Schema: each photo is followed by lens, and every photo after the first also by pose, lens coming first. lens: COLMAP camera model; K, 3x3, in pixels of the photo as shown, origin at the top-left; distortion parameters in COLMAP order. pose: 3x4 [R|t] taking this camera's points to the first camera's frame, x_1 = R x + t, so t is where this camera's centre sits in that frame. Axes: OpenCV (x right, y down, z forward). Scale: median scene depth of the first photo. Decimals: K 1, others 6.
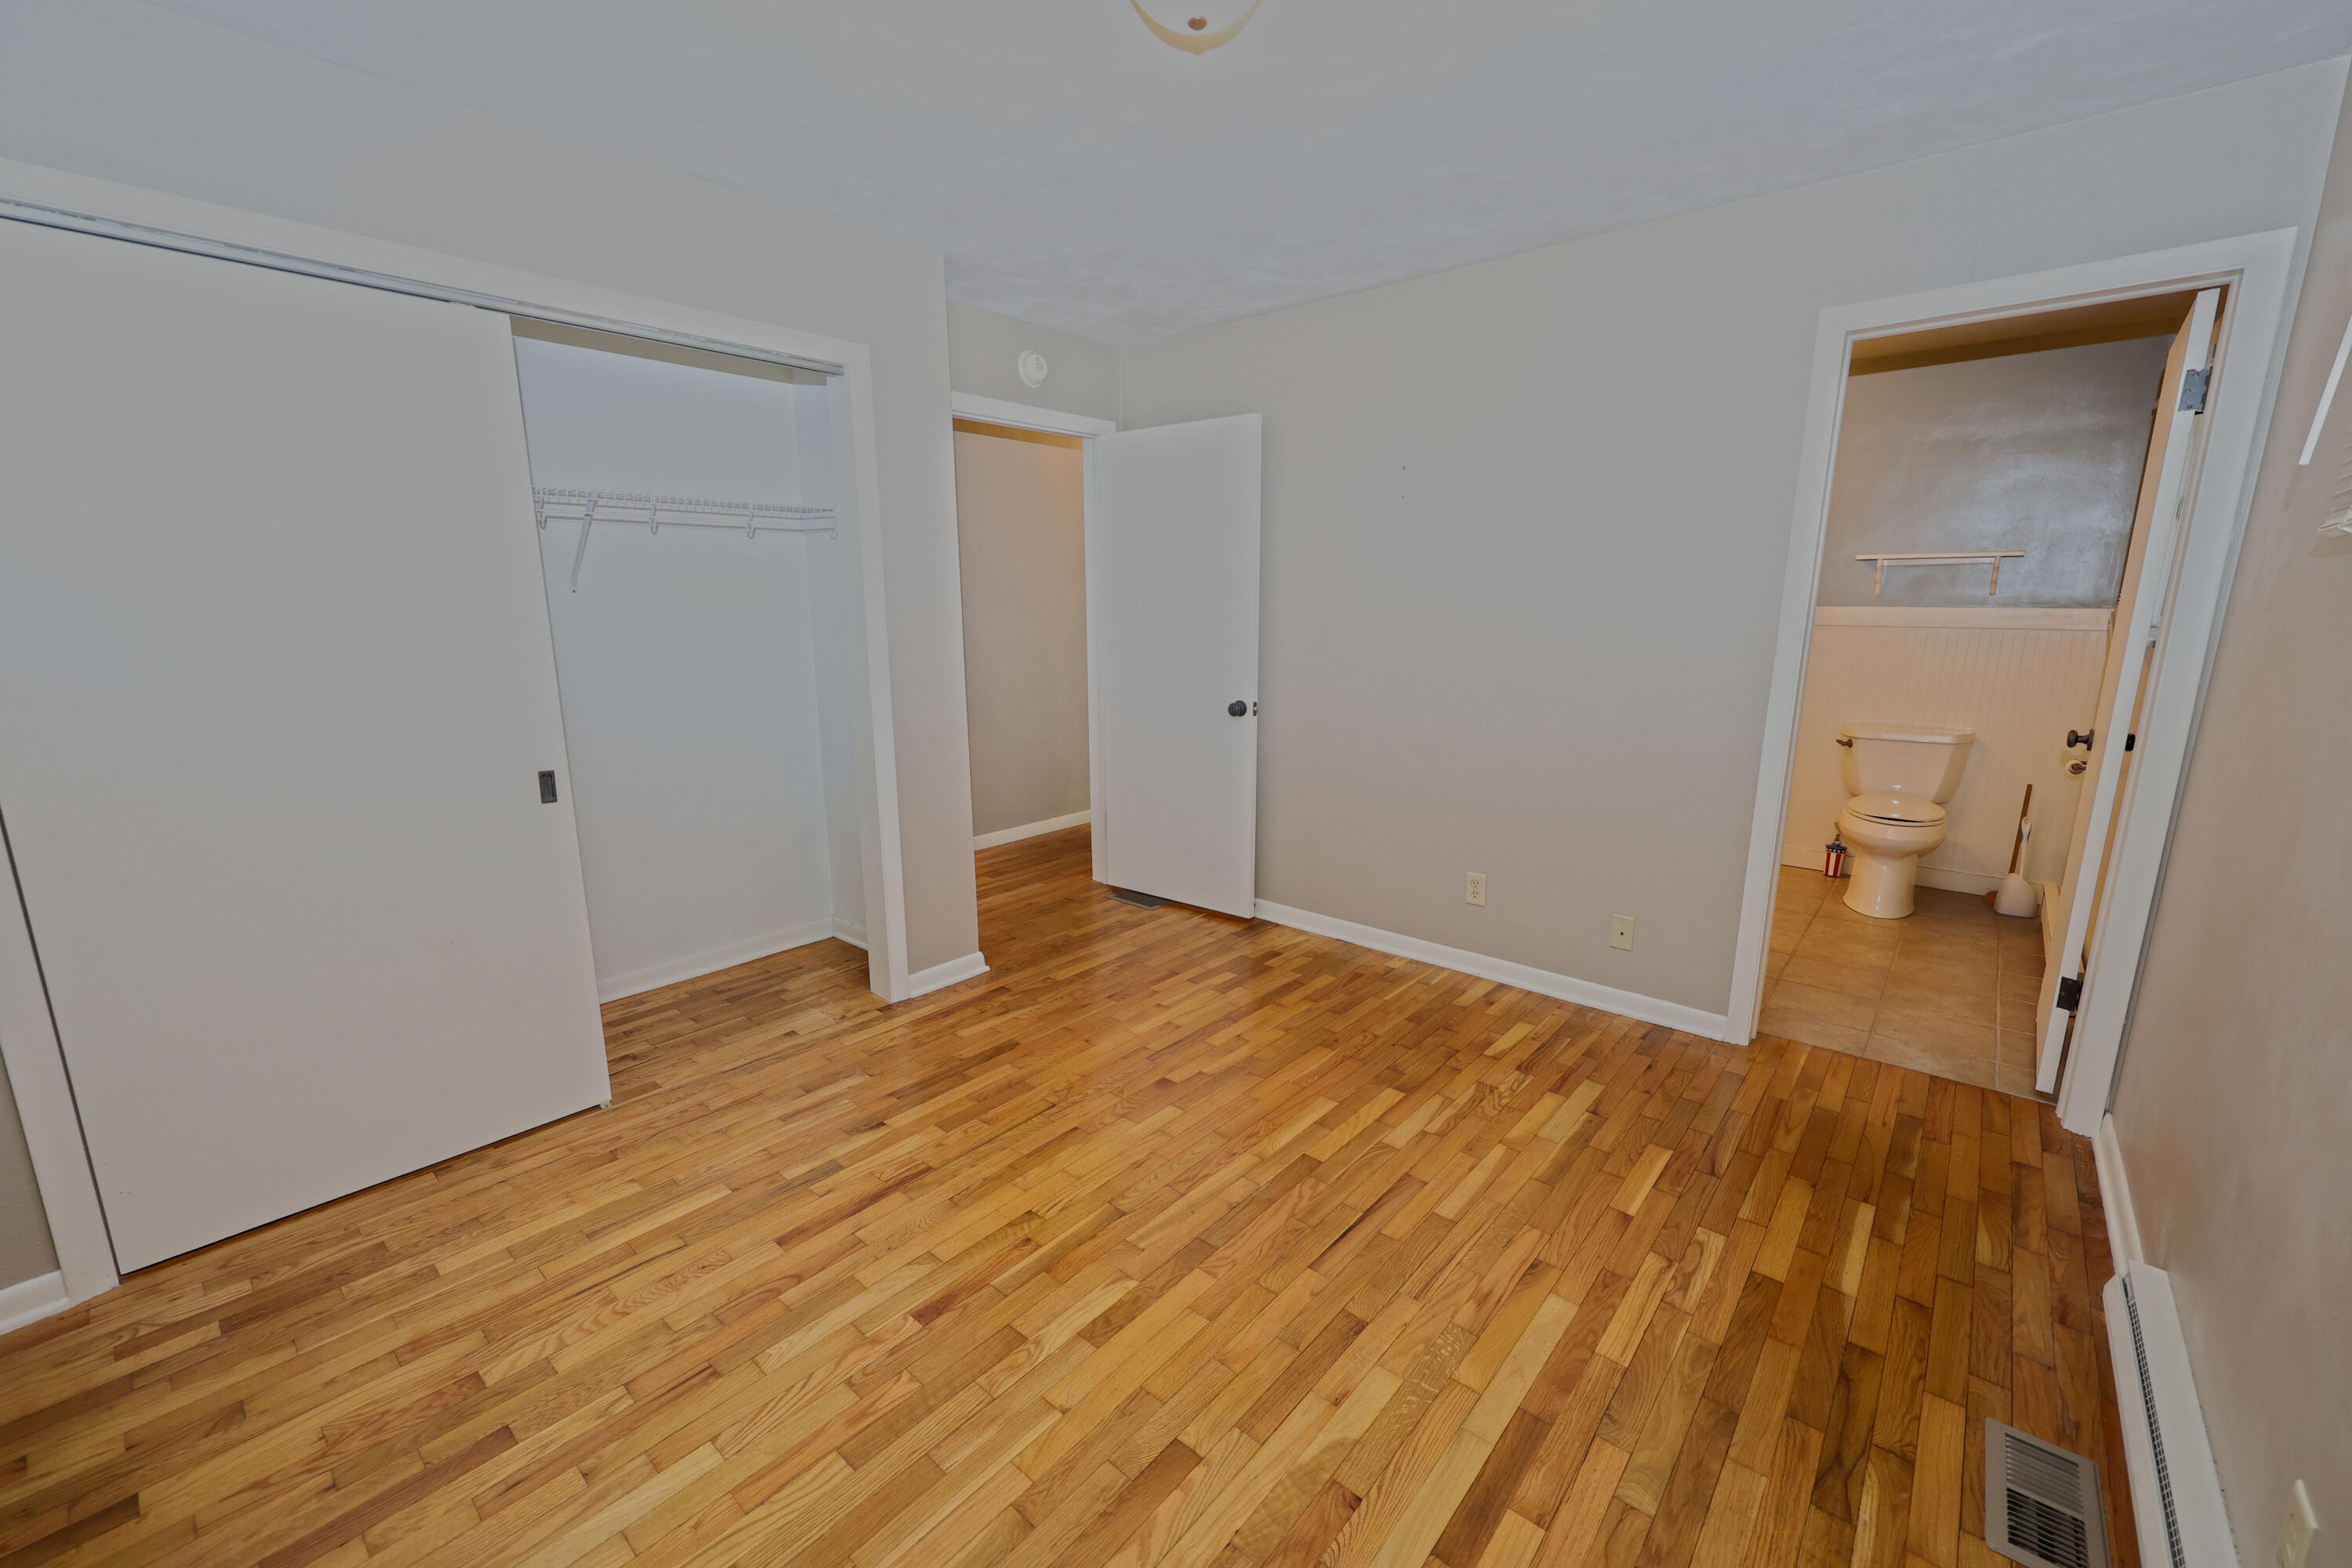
lens RADIAL K [[941.1, 0, 1172.3], [0, 941.1, 788.7], [0, 0, 1]] dist [0.001960, 0.000039]
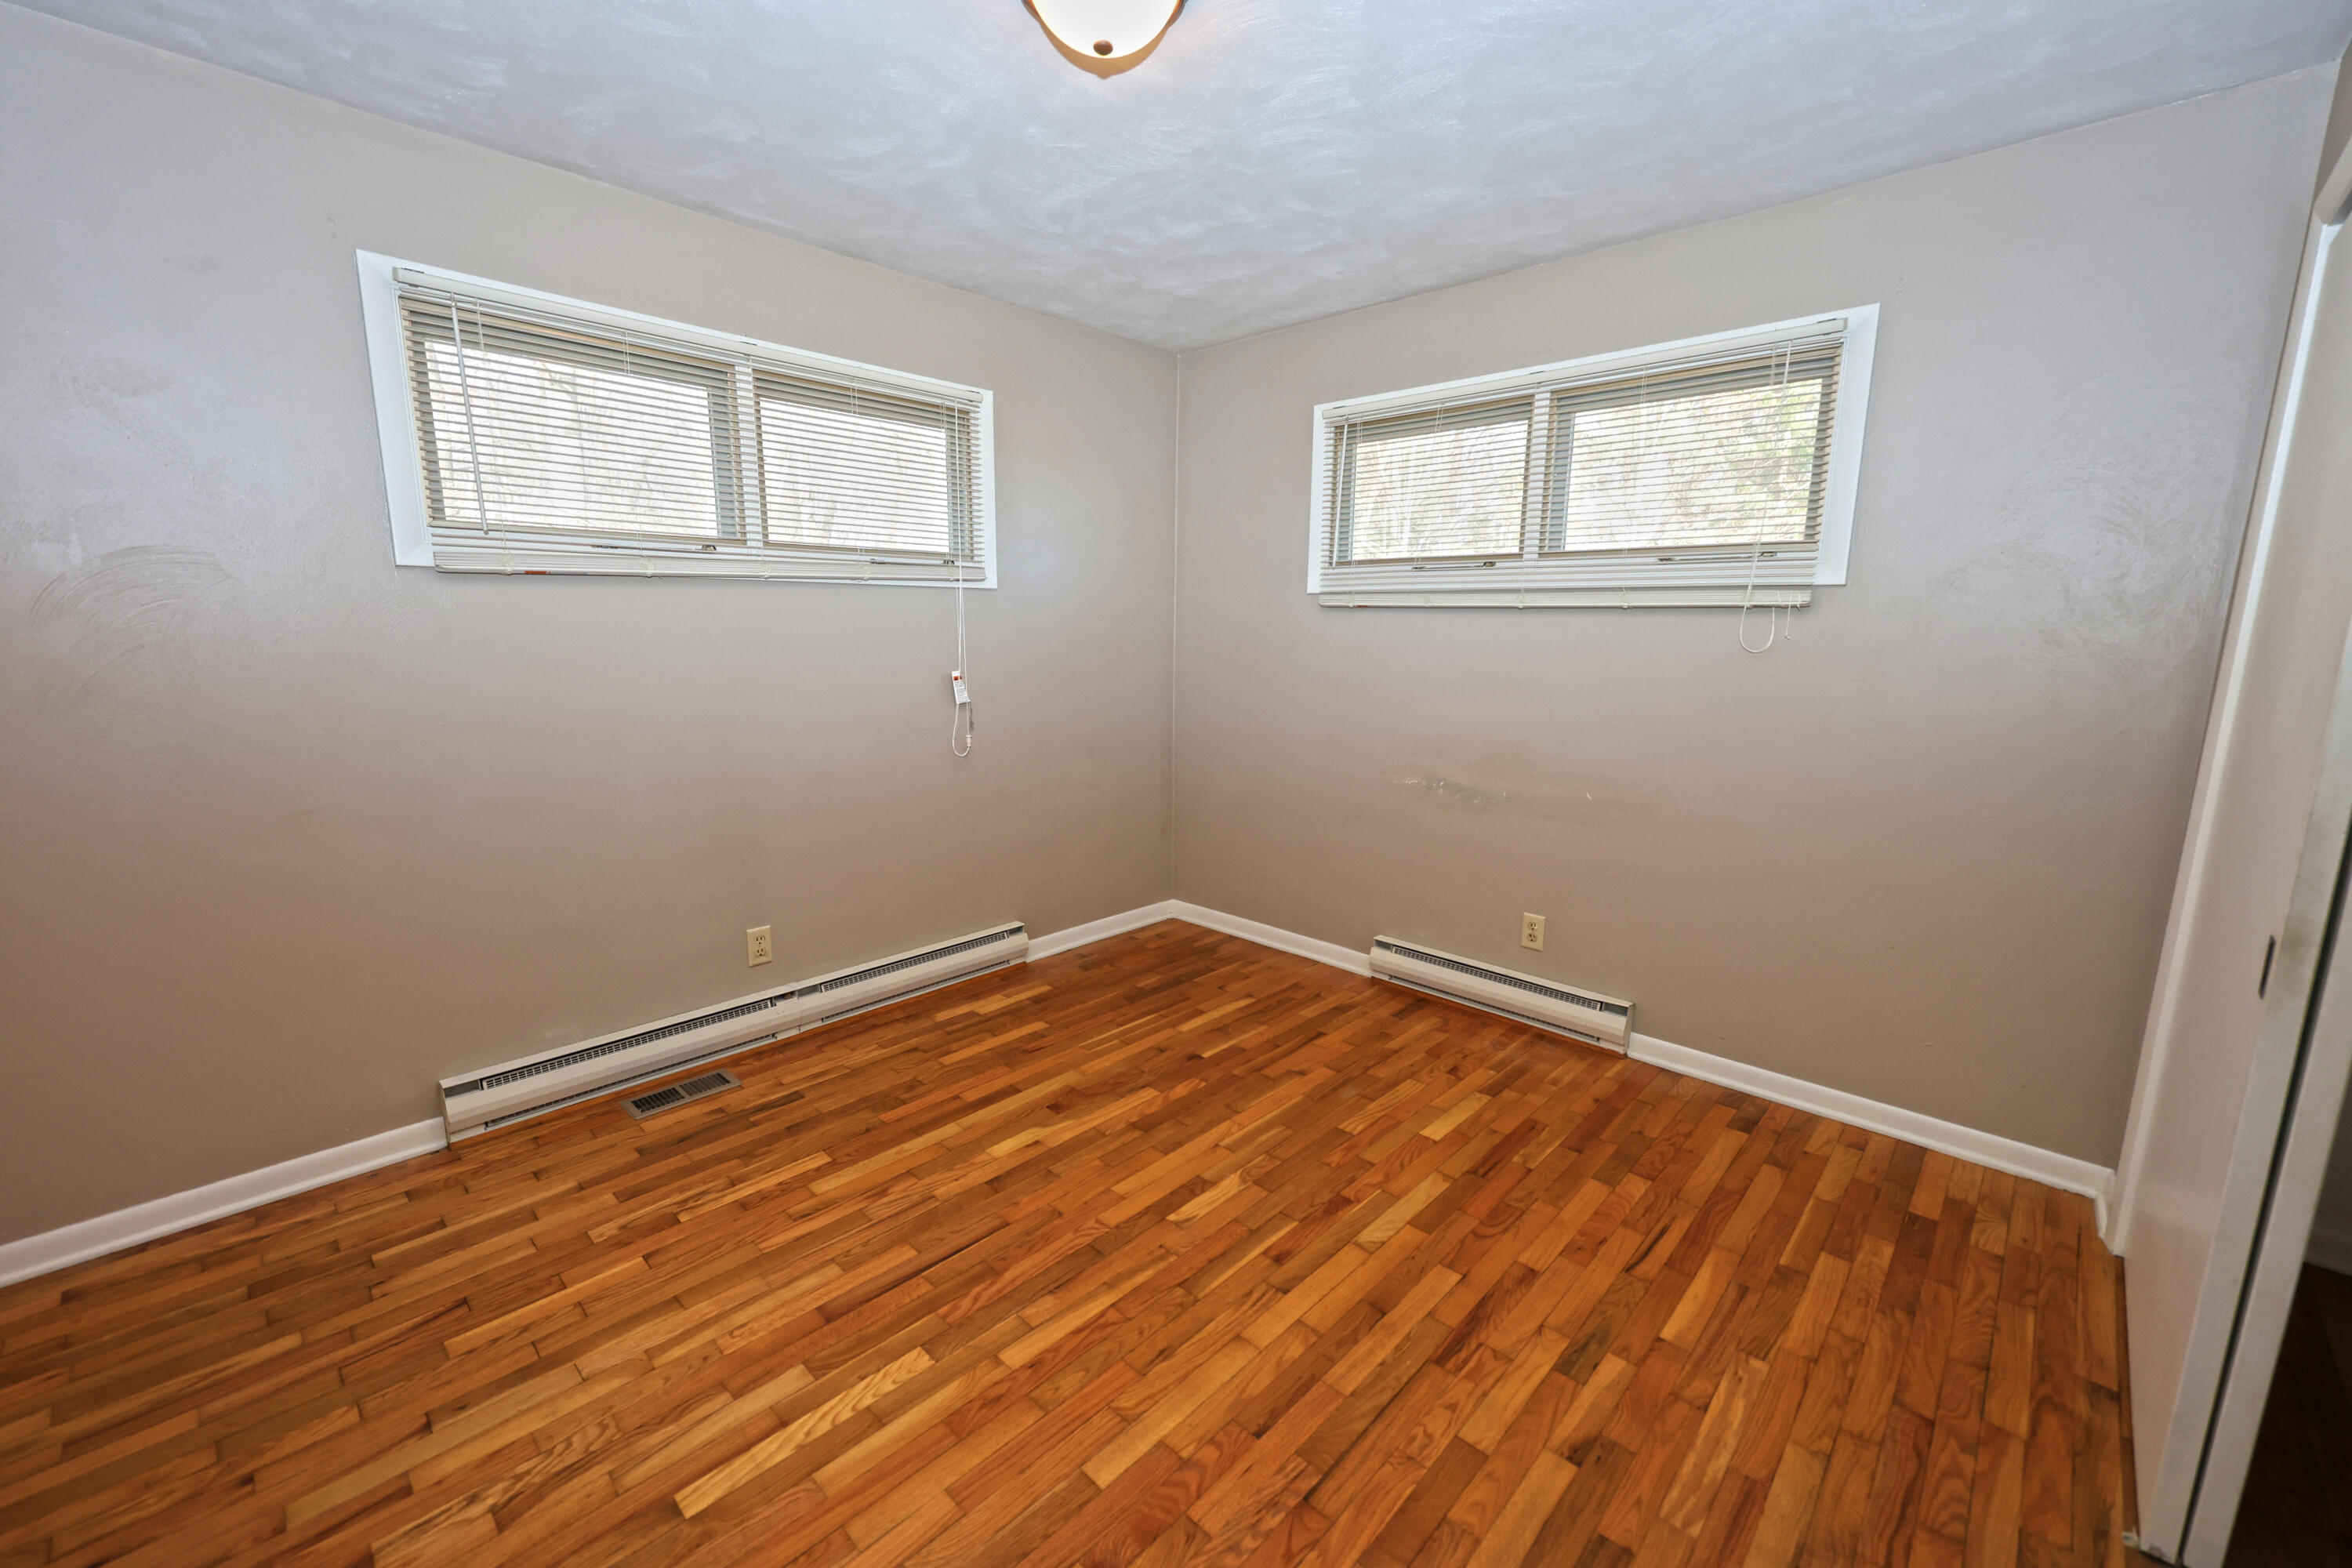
lens RADIAL K [[944.5, 0, 1160.1], [0, 944.5, 773.7], [0, 0, 1]] dist [0.000734, -0.000079]
pose [[-0.998229, -0.018658, 0.056484, -0.076033], [0.002681, 0.934460, 0.356058, -0.343615], [-0.059425, 0.355579, -0.932755, 1.722030]]
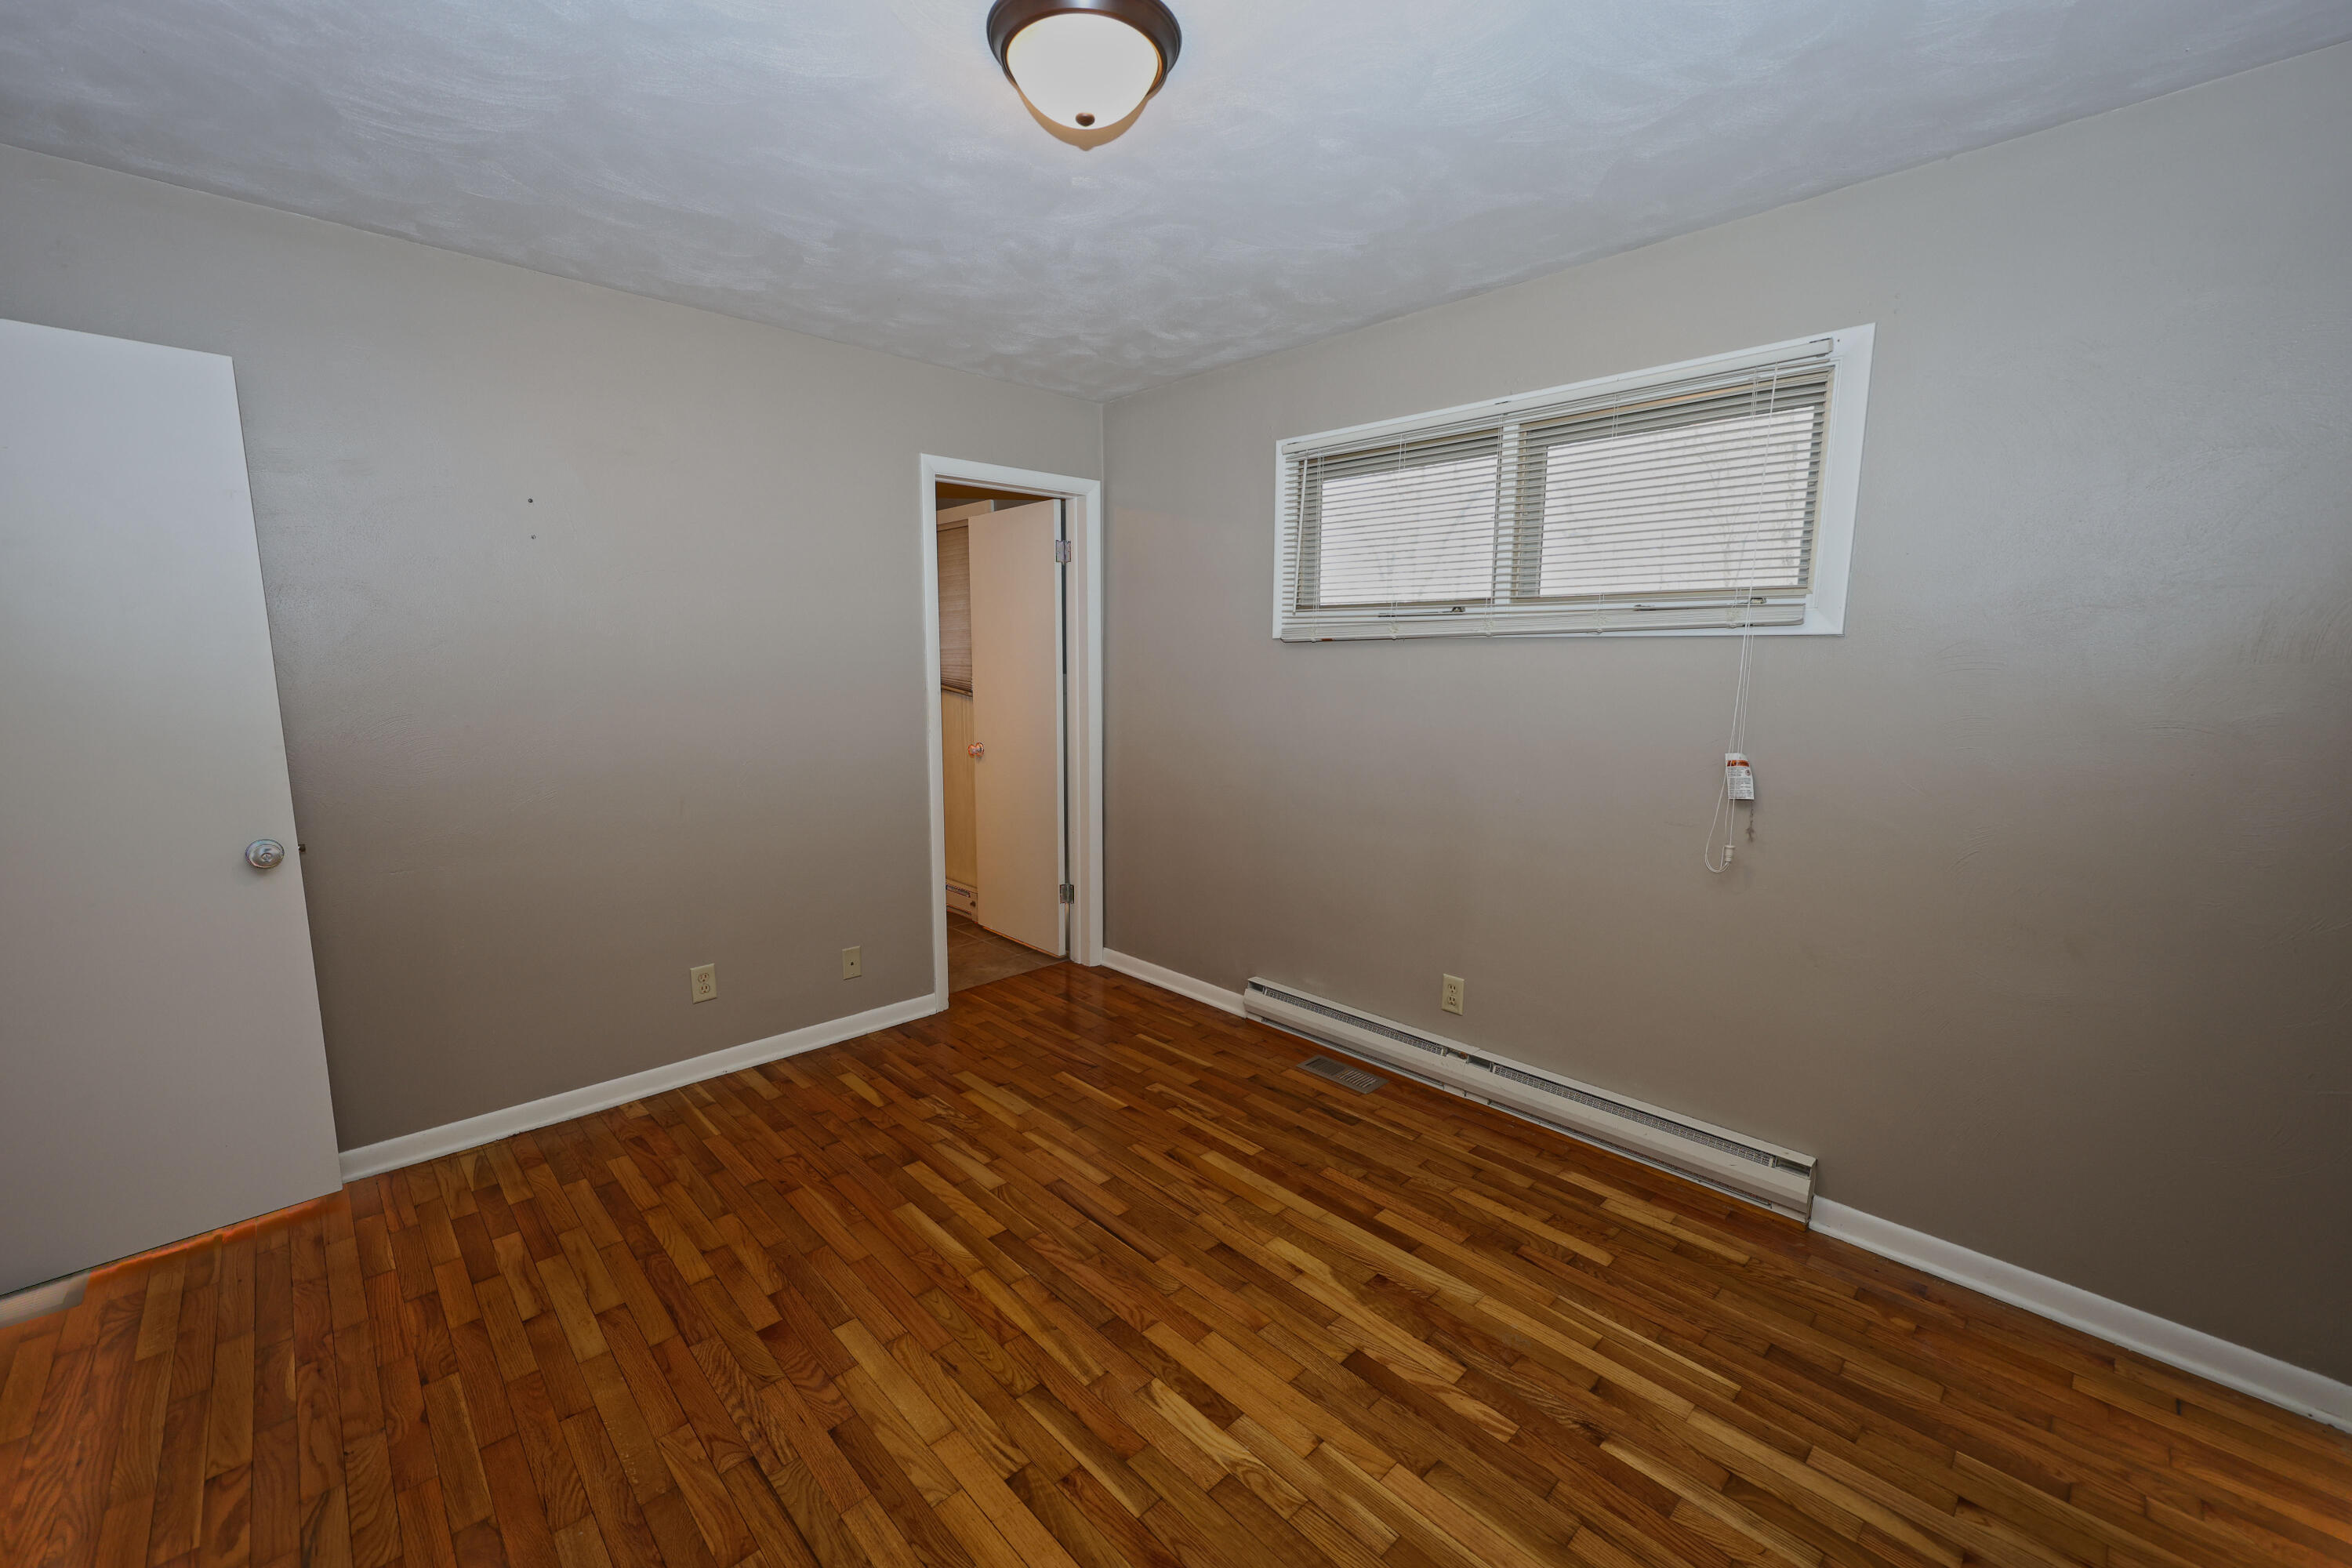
lens RADIAL K [[942.0, 0, 1172.6], [0, 942.0, 784.1], [0, 0, 1]] dist [0.002501, -0.000027]
pose [[0.094628, -0.132974, 0.986592, -0.831253], [0.193606, 0.974575, 0.112785, -0.155816], [-0.976505, 0.180338, 0.117966, 0.704066]]
